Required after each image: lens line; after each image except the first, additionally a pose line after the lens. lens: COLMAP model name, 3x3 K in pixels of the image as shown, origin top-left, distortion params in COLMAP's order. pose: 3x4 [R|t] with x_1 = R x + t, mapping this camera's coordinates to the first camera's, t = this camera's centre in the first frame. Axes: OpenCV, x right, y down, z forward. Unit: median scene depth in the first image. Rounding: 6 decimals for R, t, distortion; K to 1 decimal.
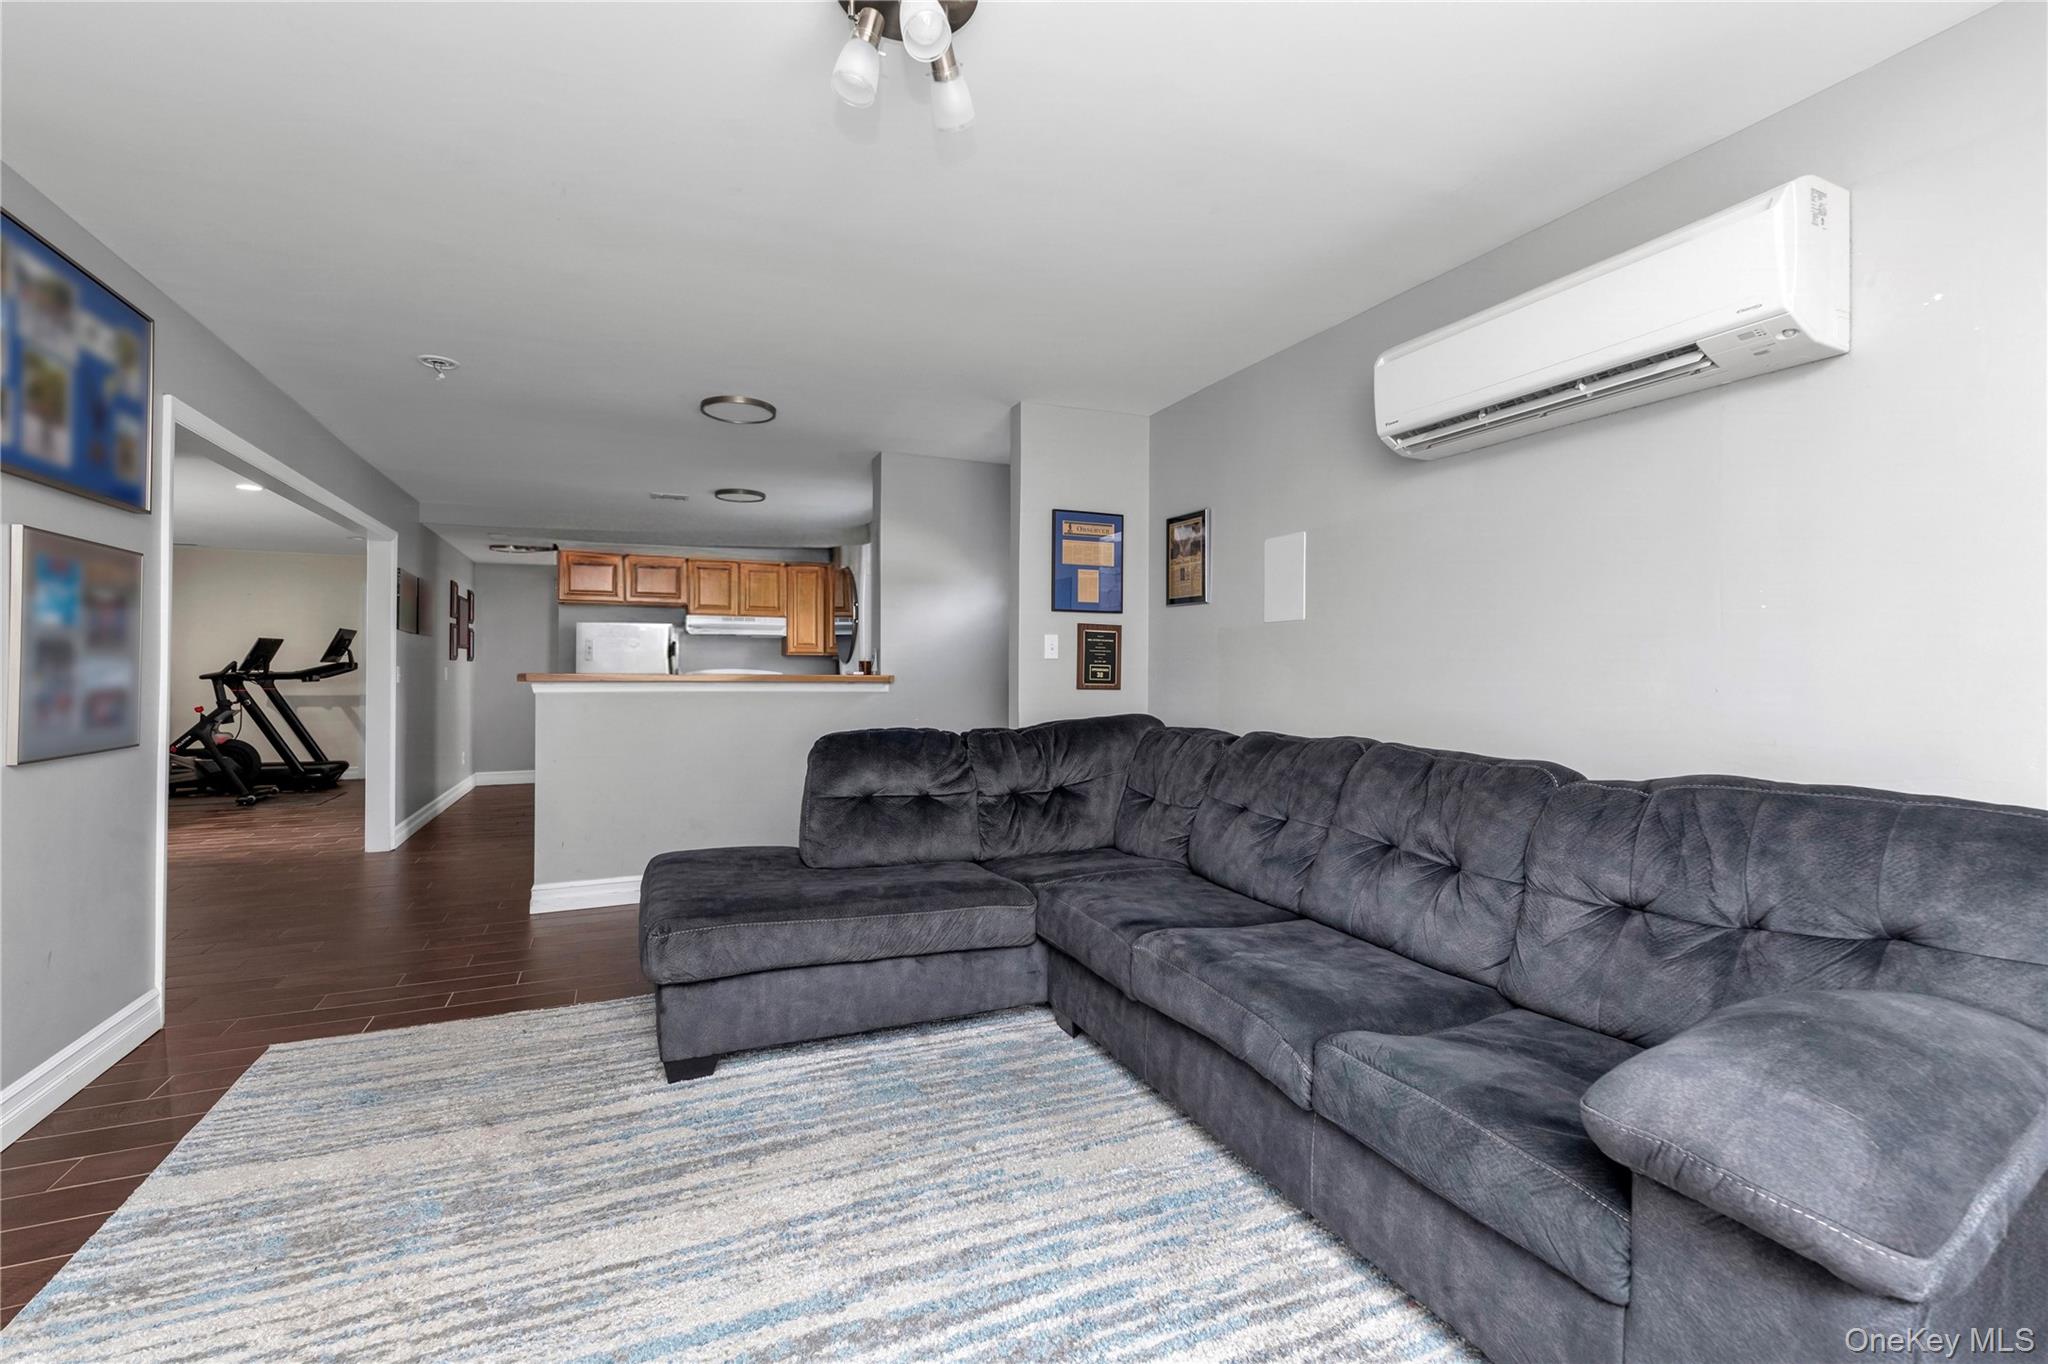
lens RADIAL K [[893.7, 0, 1019.8], [0, 893.7, 671.9], [0, 0, 1]] dist [-0.003890, -0.000197]
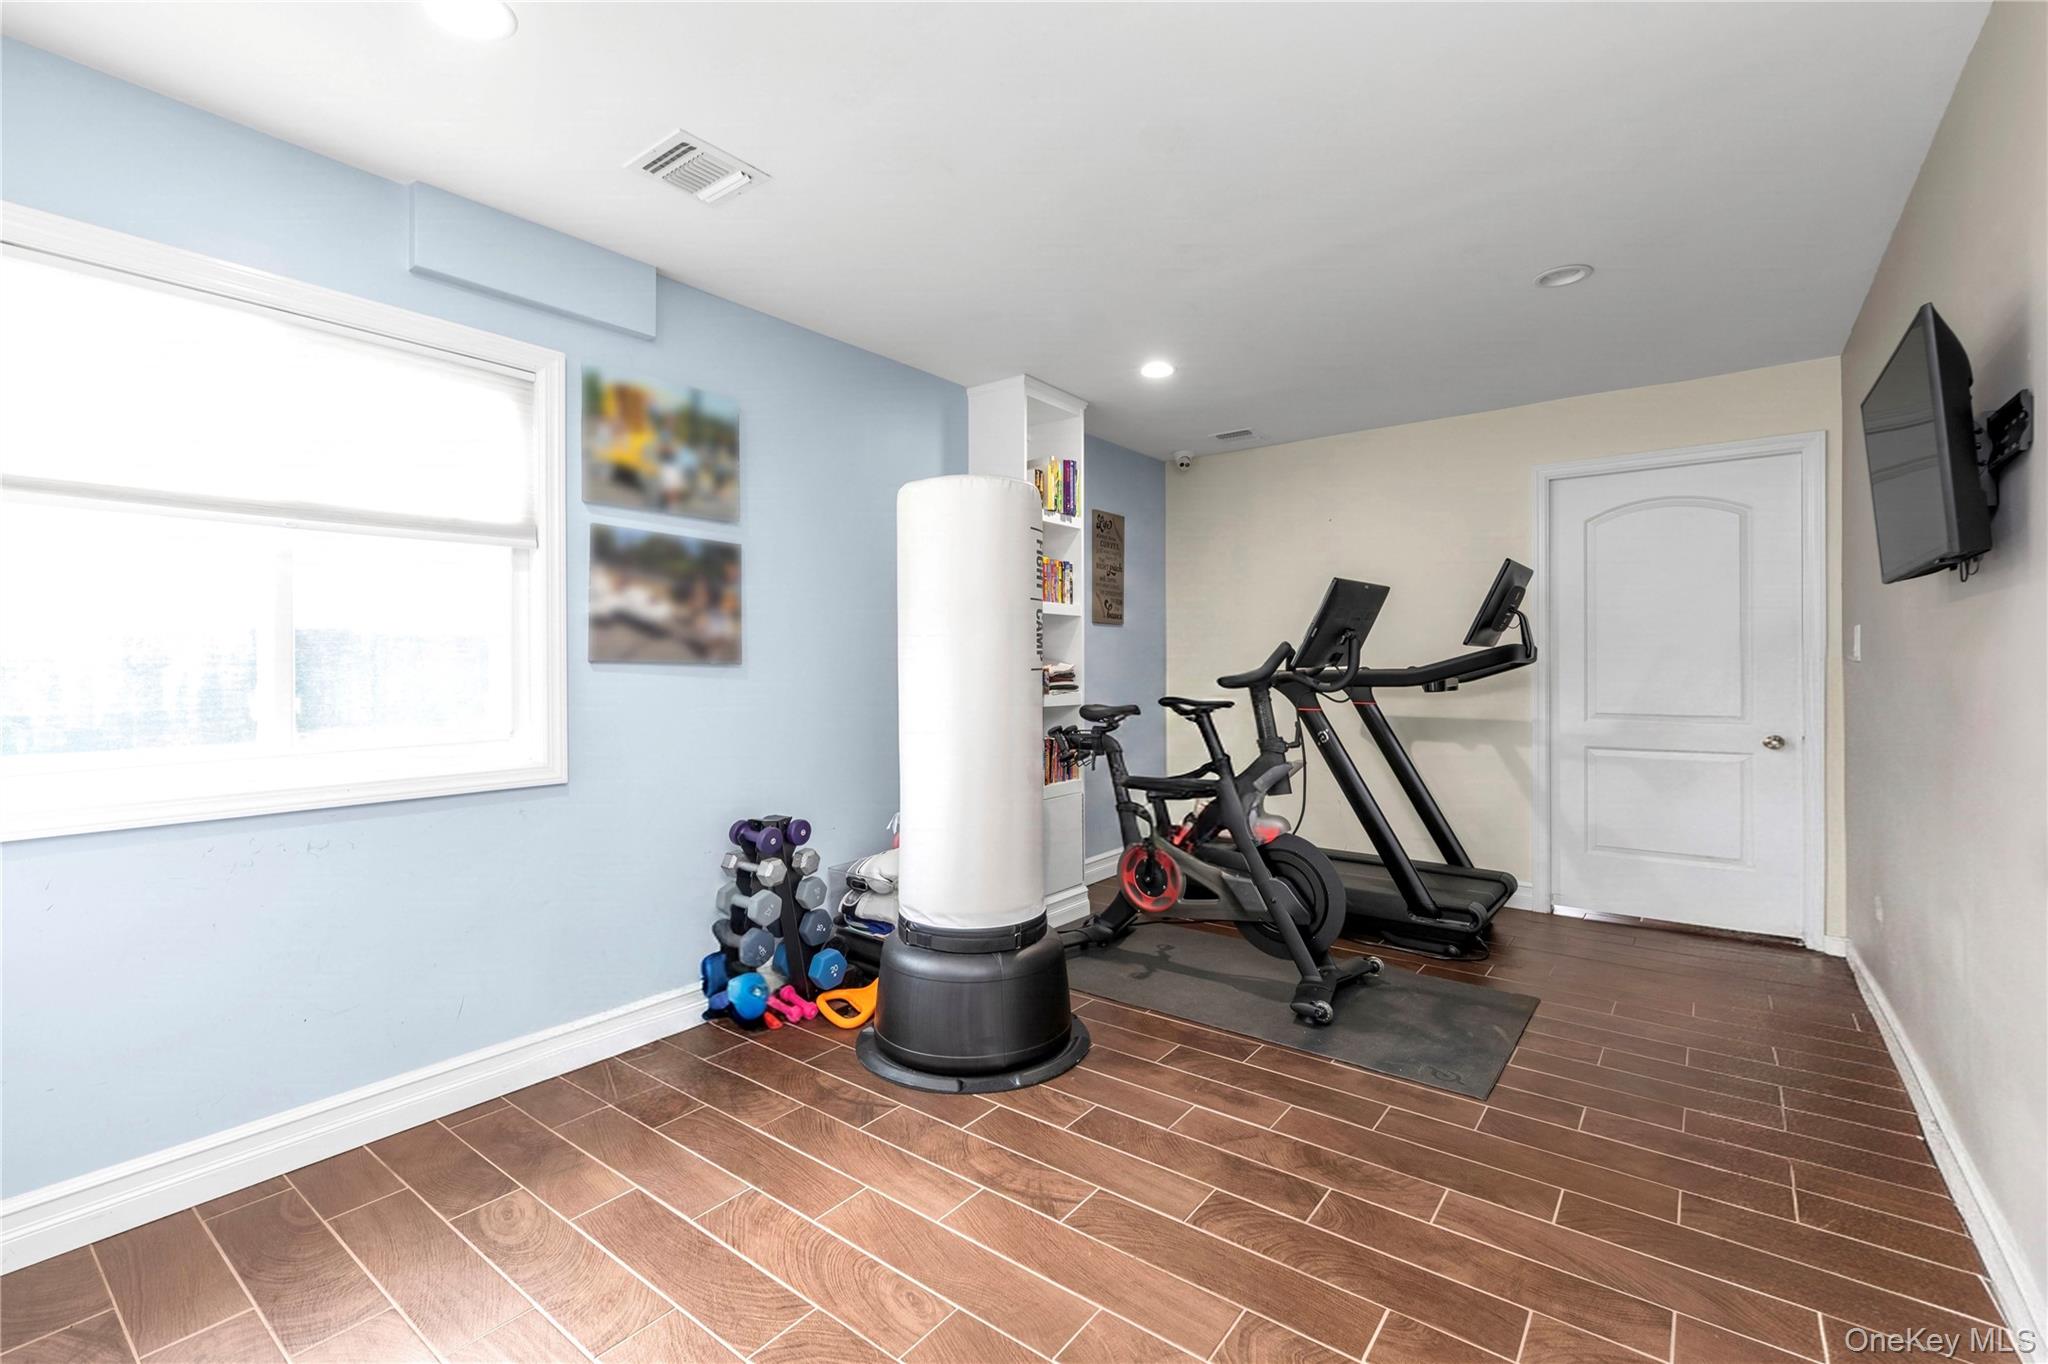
lens RADIAL K [[893.7, 0, 1021.9], [0, 893.7, 673.1], [0, 0, 1]] dist [-0.003890, -0.000197]
pose [[0.478452, -0.004012, -0.878105, -0.520327], [0.010145, 0.999948, 0.000958, -0.000265], [0.878055, -0.009367, 0.478468, 0.623546]]
